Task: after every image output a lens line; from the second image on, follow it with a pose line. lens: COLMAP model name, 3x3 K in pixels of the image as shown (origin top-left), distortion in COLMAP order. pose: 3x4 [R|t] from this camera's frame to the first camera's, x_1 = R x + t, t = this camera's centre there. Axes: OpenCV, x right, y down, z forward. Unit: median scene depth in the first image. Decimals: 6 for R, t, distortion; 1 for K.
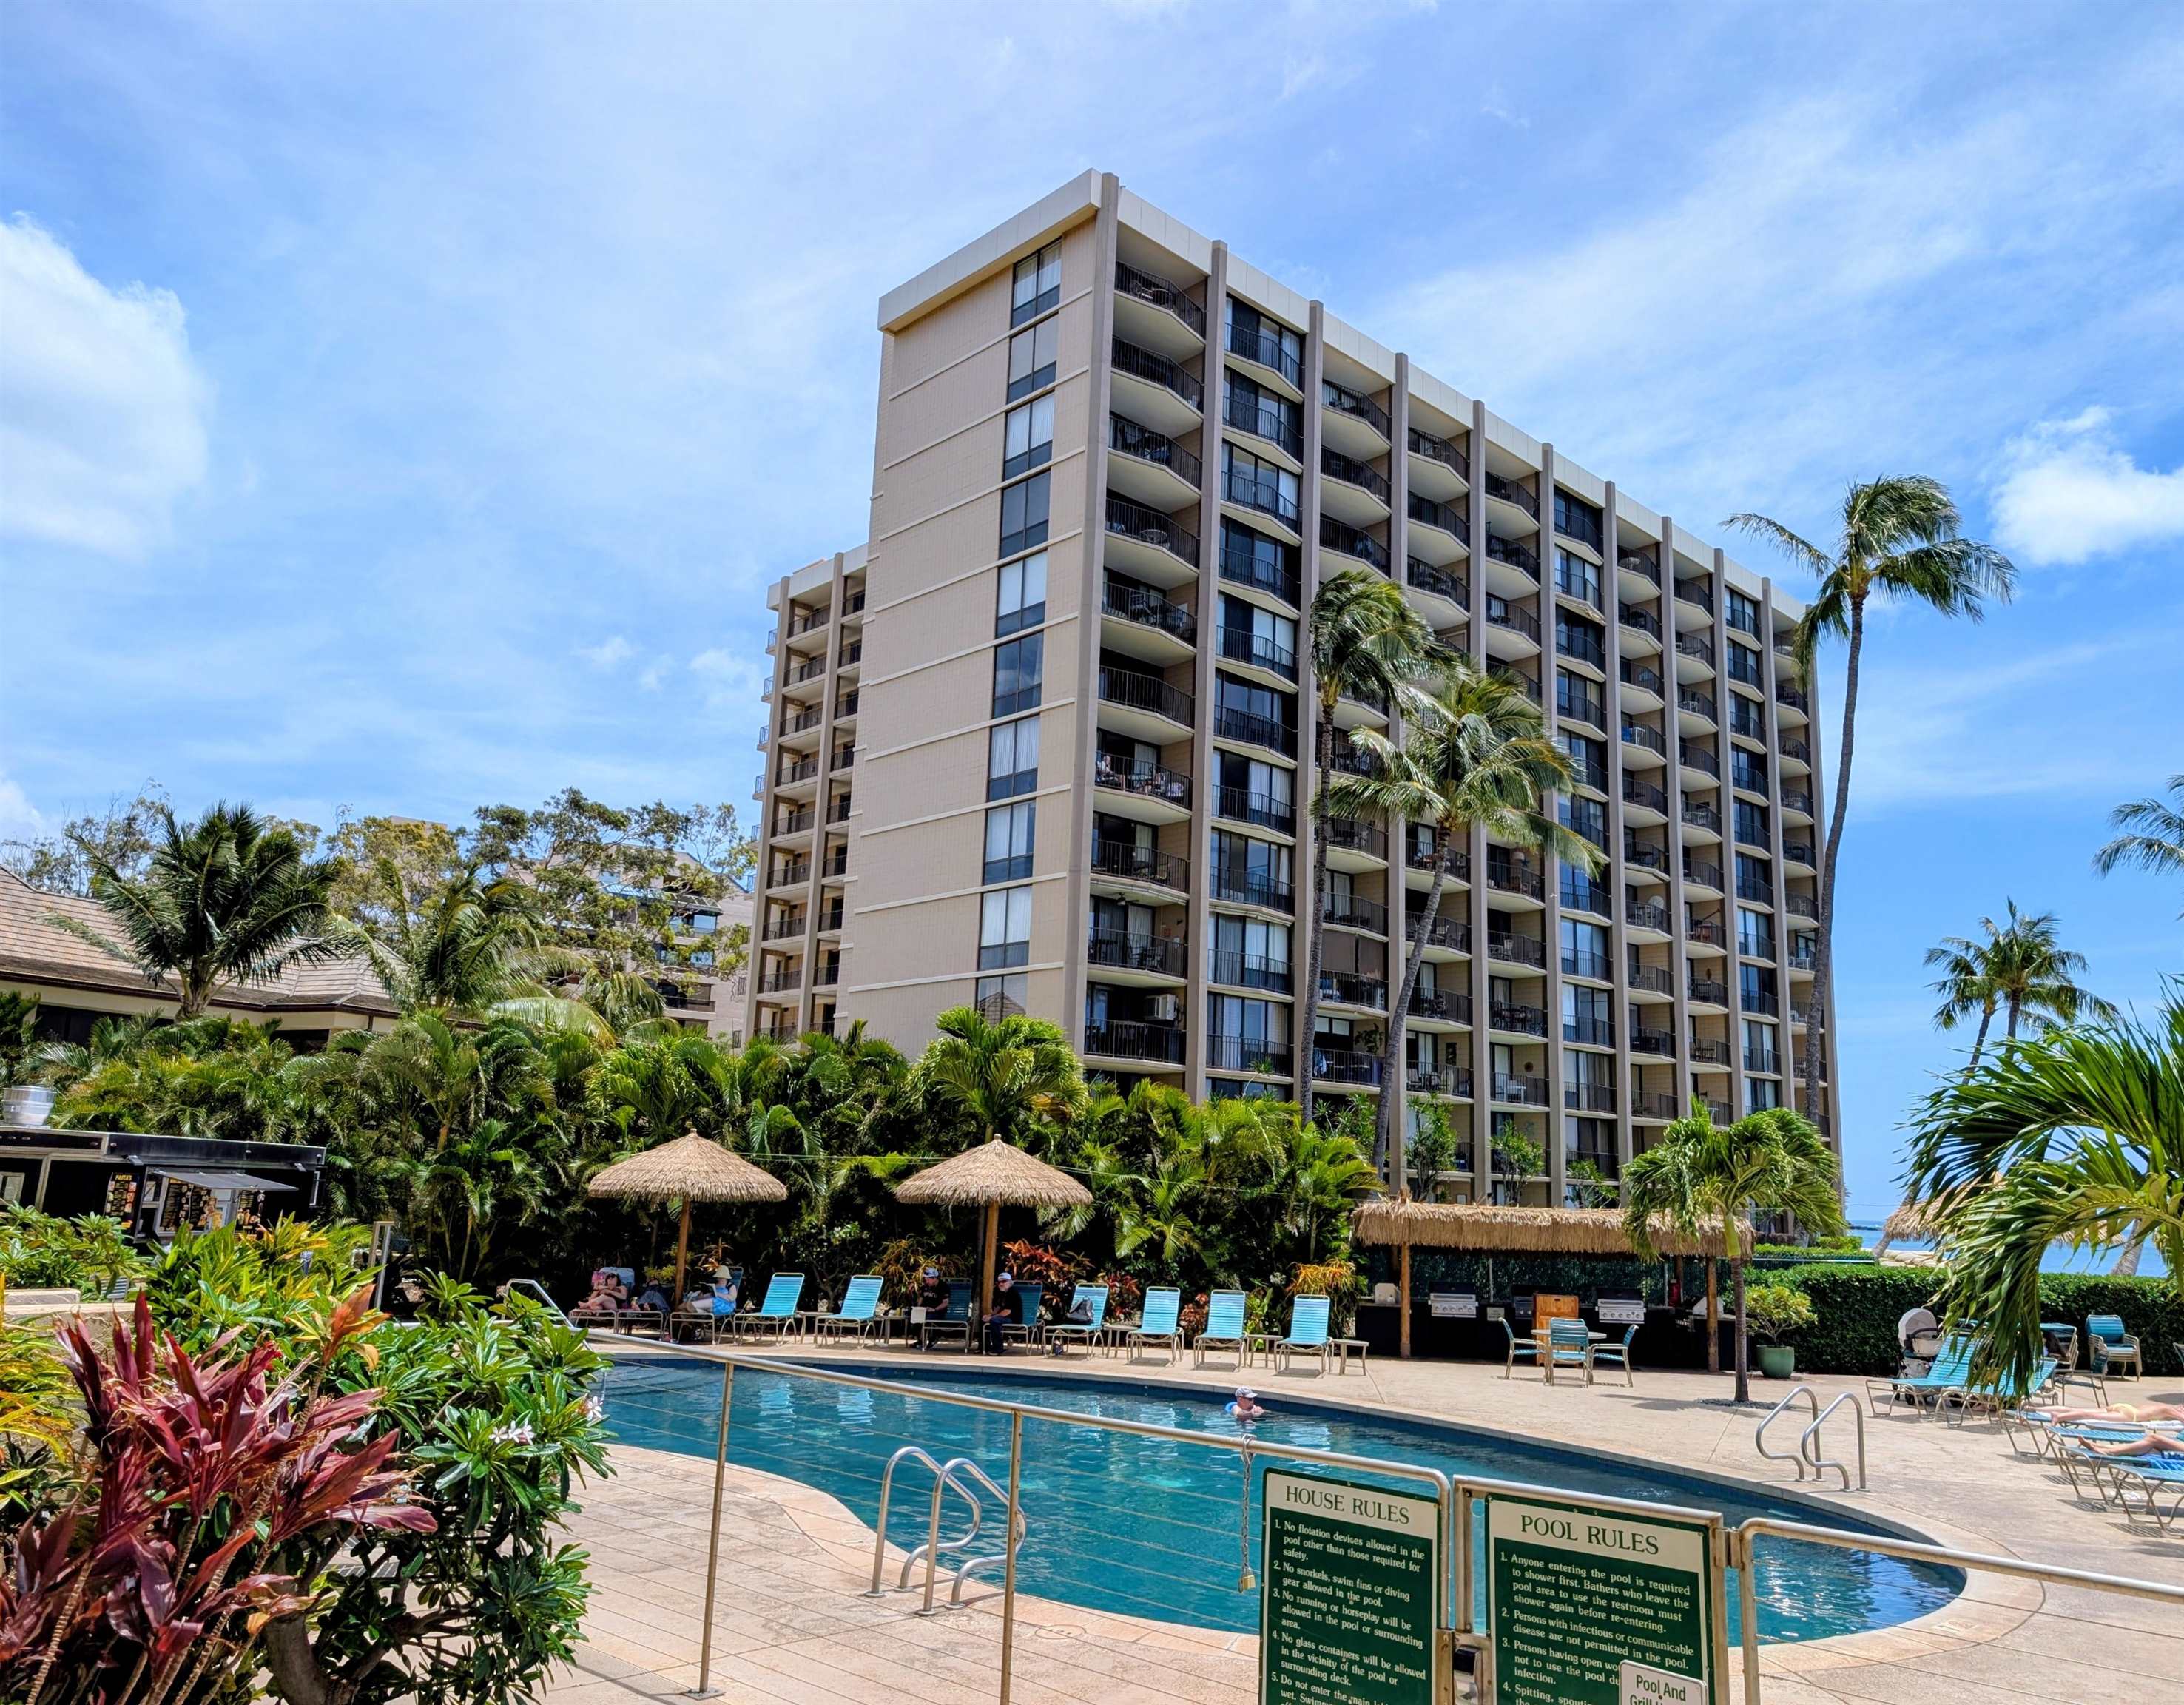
lens RADIAL K [[1616.9, 0, 1092.0], [0, 1616.9, 852.5], [0, 0, 1]] dist [0.007249, 0.000820]
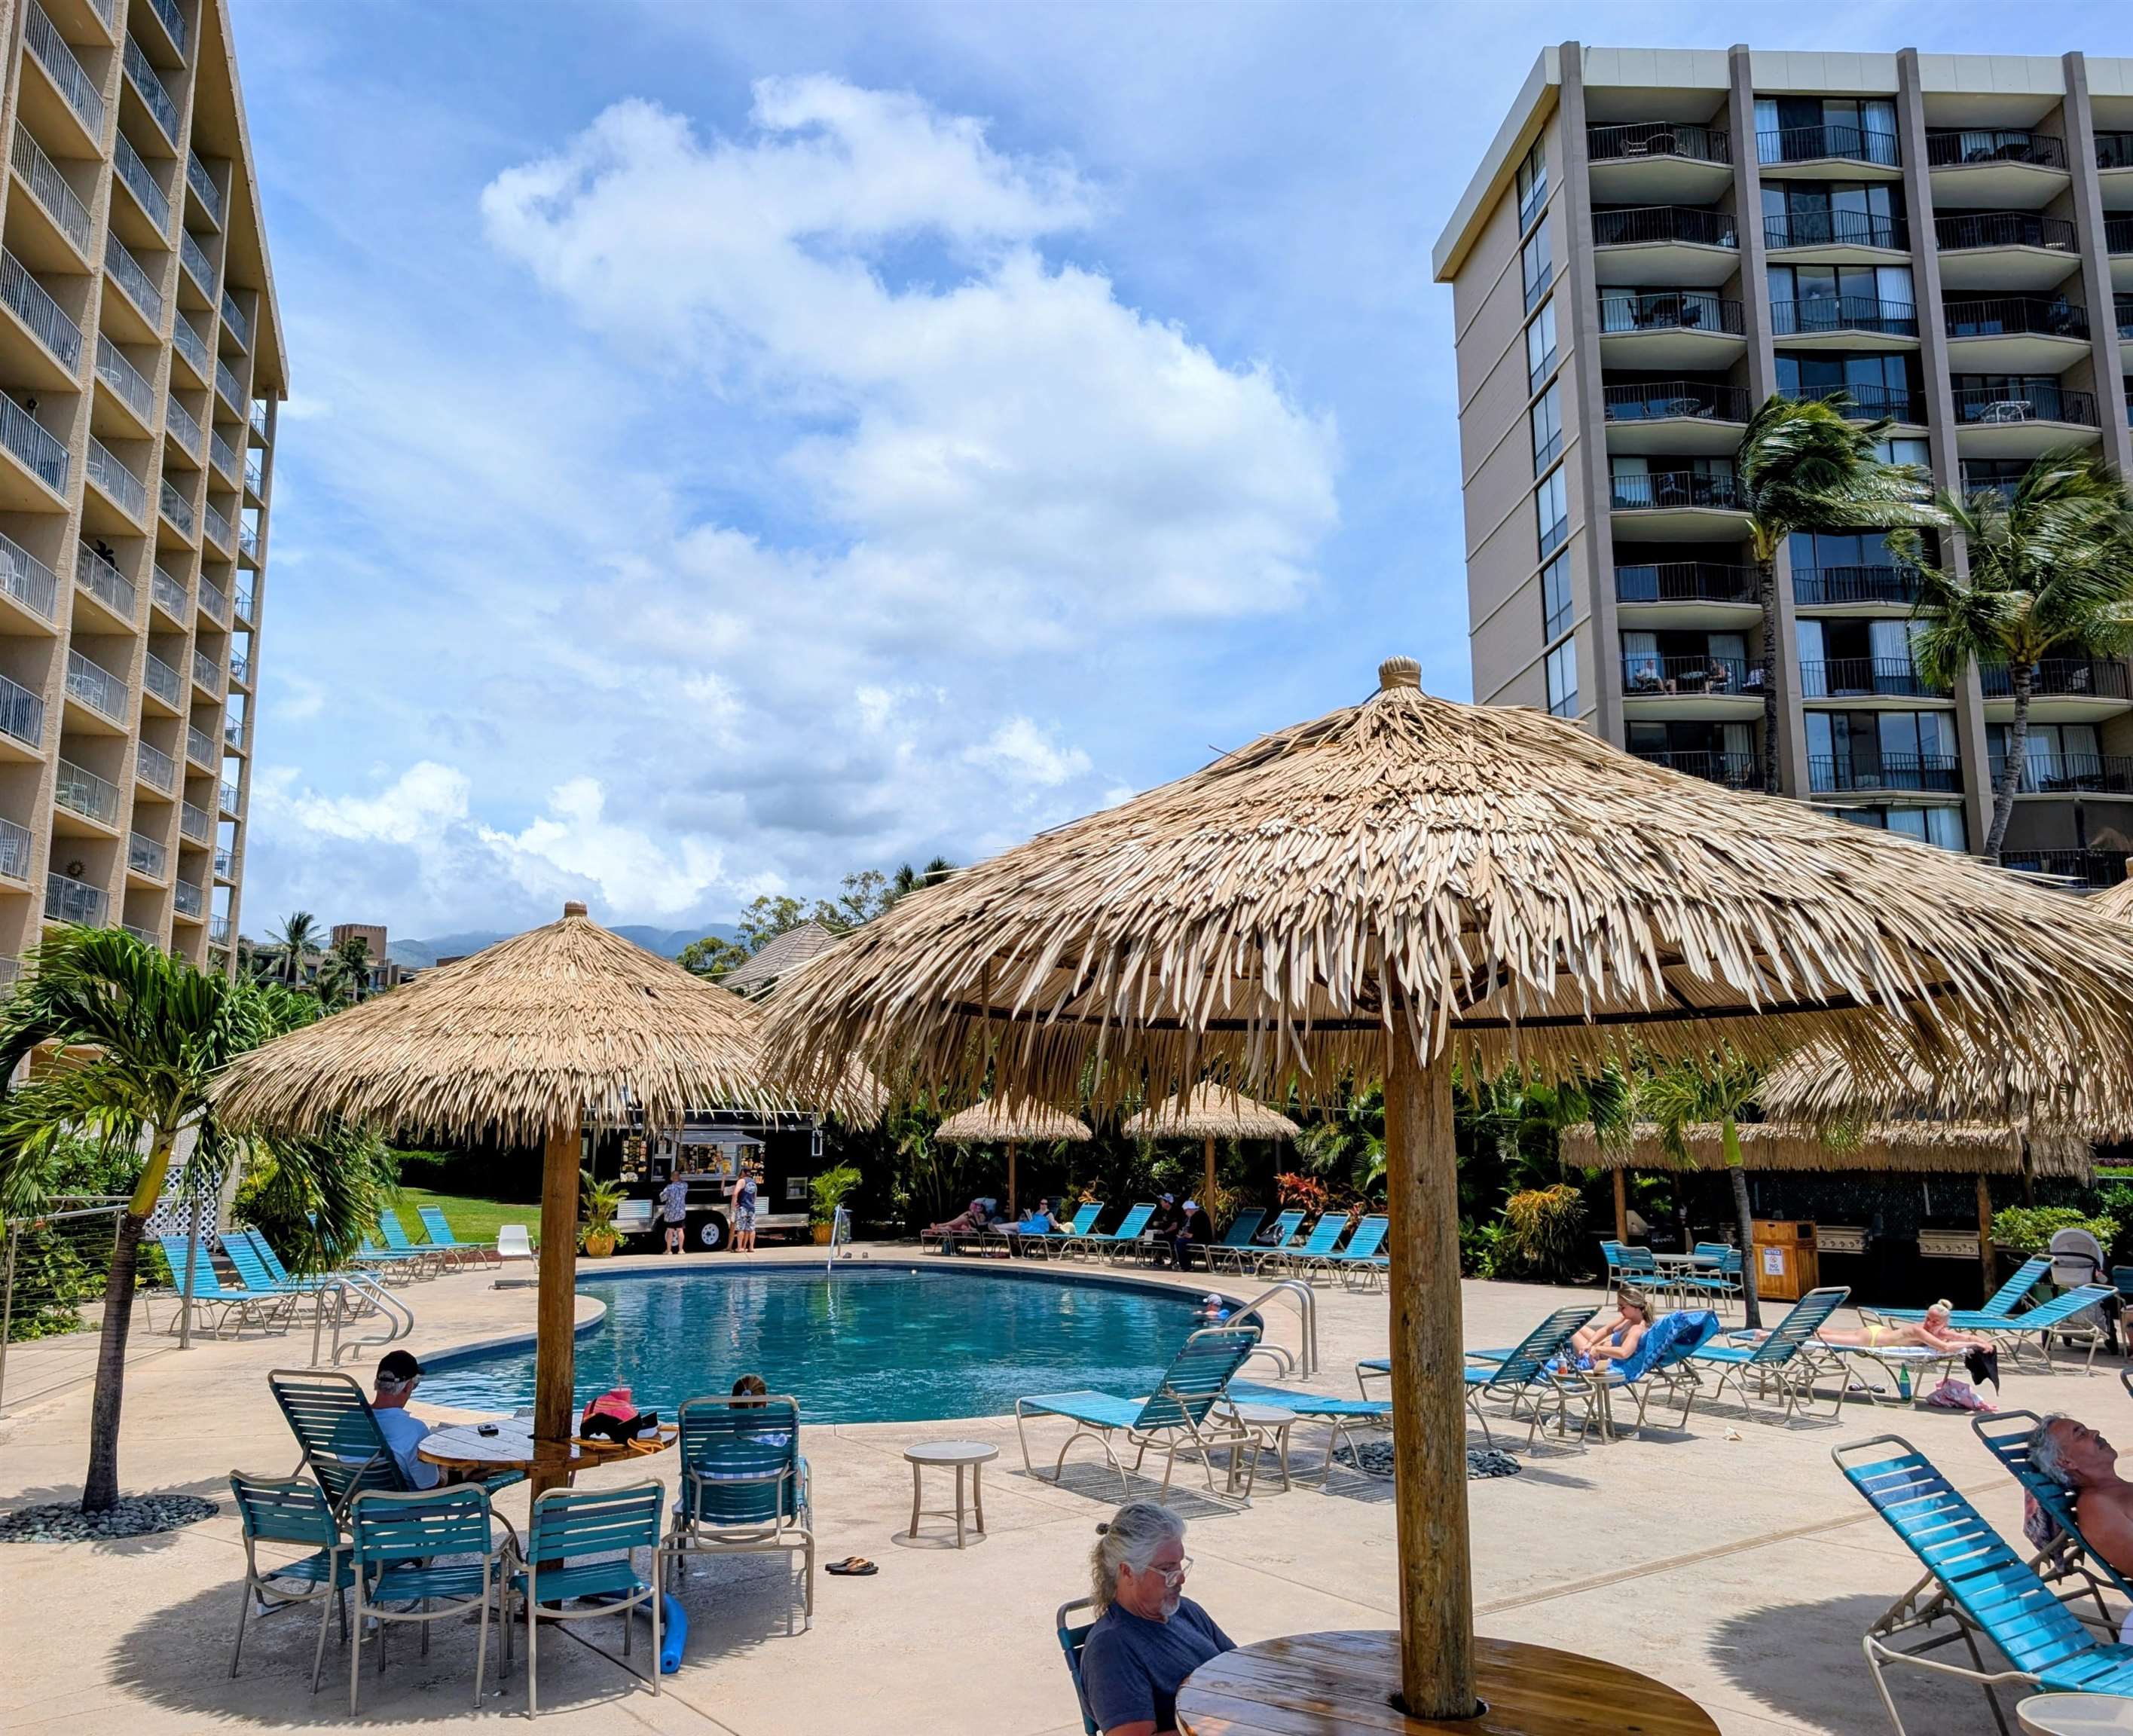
lens RADIAL K [[1634.6, 0, 1066.5], [0, 1634.6, 868.0], [0, 0, 1]] dist [0.005539, 0.002820]
pose [[0.748895, -0.140263, -0.647674, 0.325125], [0.162004, 0.986439, -0.026305, 0.026292], [0.642581, -0.085226, 0.761463, 0.056576]]
